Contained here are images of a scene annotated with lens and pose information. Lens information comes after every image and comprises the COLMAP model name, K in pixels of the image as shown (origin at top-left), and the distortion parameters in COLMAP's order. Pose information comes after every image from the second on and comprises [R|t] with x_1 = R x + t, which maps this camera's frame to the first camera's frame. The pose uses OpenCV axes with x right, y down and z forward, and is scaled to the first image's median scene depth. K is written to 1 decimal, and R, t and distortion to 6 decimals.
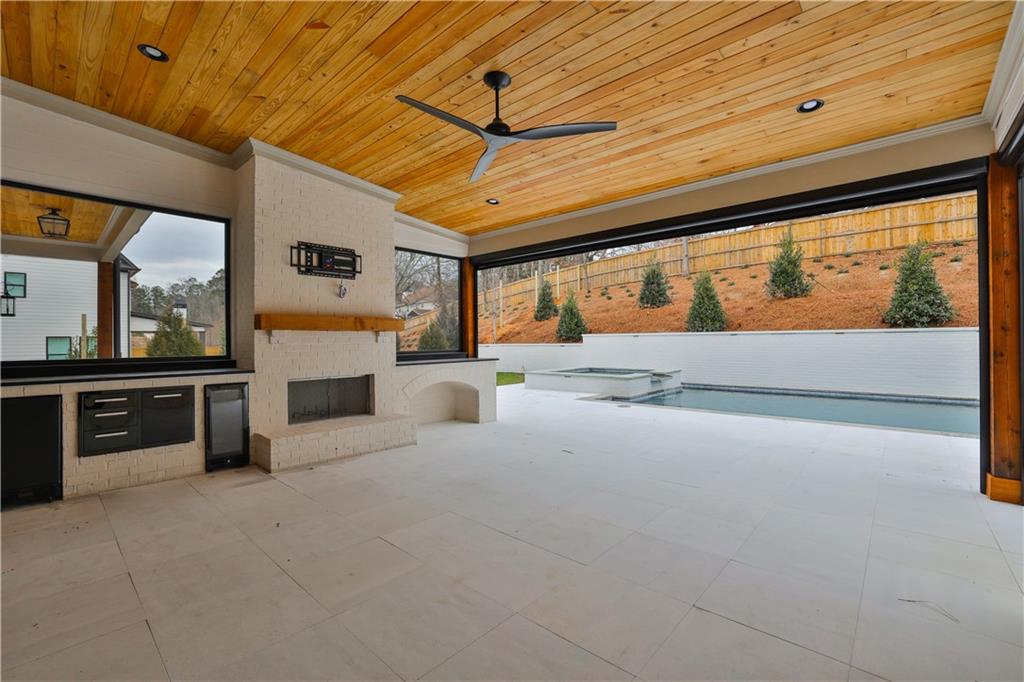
lens RADIAL K [[439.4, 0, 509.2], [0, 439.4, 338.9], [0, 0, 1]] dist [-0.027141, 0.001916]
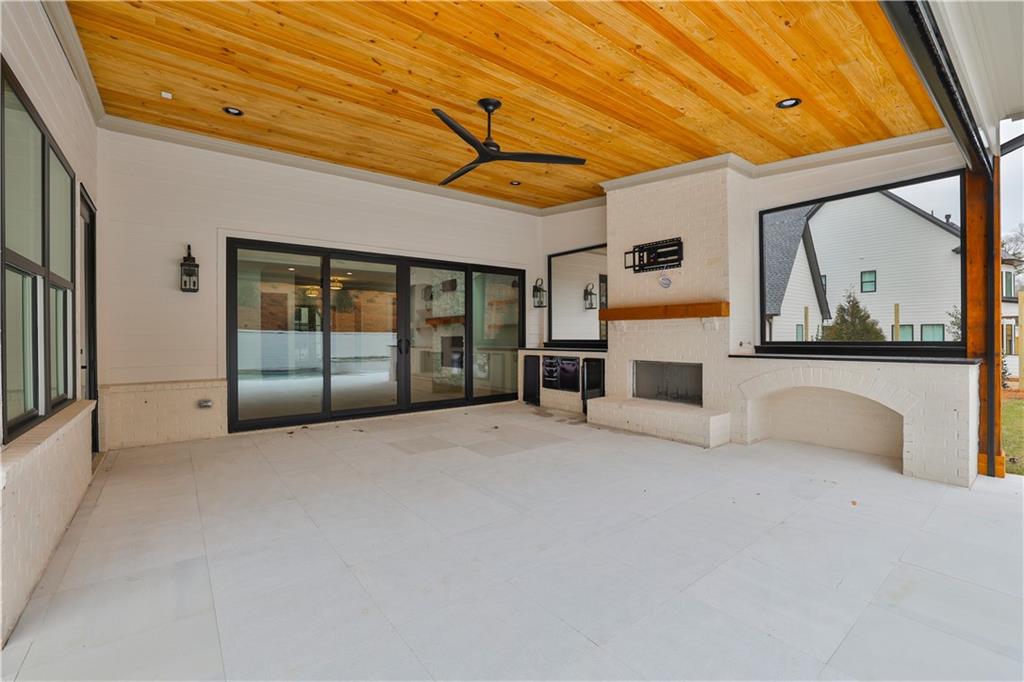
lens RADIAL K [[439.4, 0, 507.0], [0, 439.4, 337.4], [0, 0, 1]] dist [-0.027141, 0.001916]
pose [[-0.164512, 0.012248, -0.986299, 0.688924], [0.012447, 0.999869, 0.010341, 0.010254], [0.986297, -0.010575, -0.164643, 0.759675]]
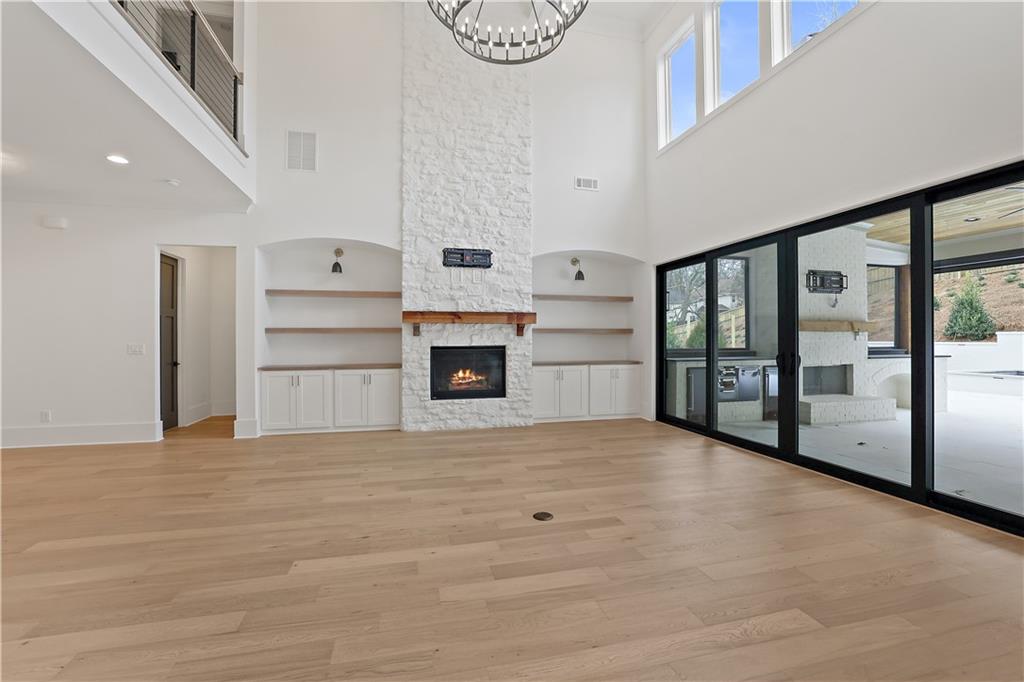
lens RADIAL K [[439.4, 0, 506.6], [0, 439.4, 334.2], [0, 0, 1]] dist [-0.027141, 0.001916]
pose [[0.824370, 0.005558, -0.566024, -0.441710], [-0.005395, 0.999984, 0.001962, -0.006968], [0.566026, 0.001436, 0.824386, -0.675355]]
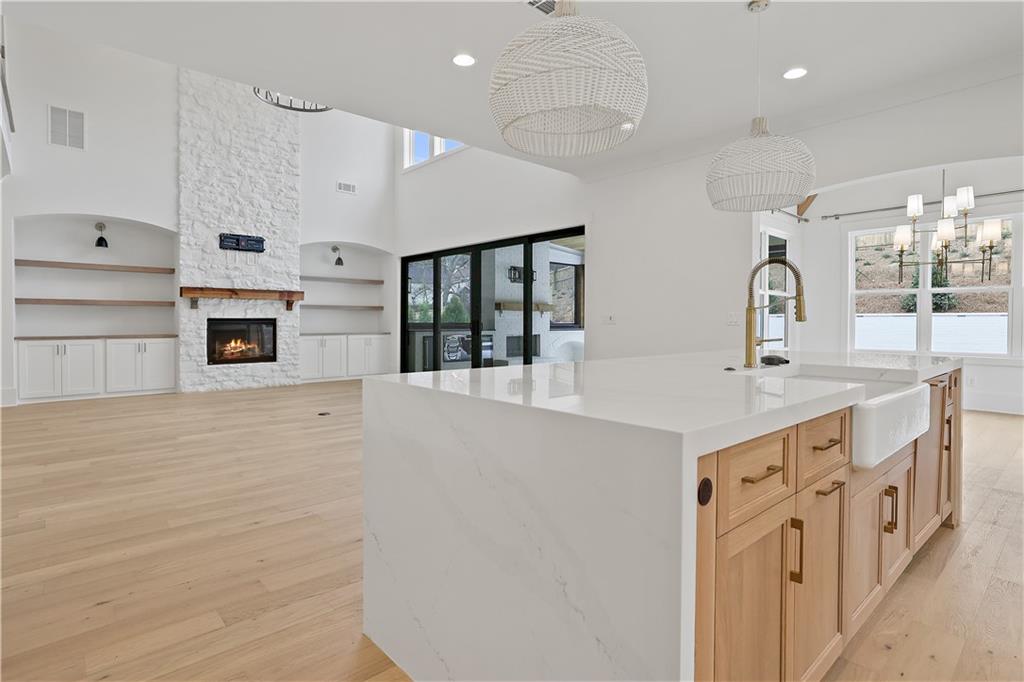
lens RADIAL K [[522.4, 0, 499.5], [0, 522.4, 322.8], [0, 0, 1]] dist [-0.011913, 0.002077]
pose [[0.992920, 0.014723, -0.117871, -0.222709], [-0.013833, 0.999869, 0.008372, 0.015034], [0.117979, -0.006682, 0.992994, -1.234078]]
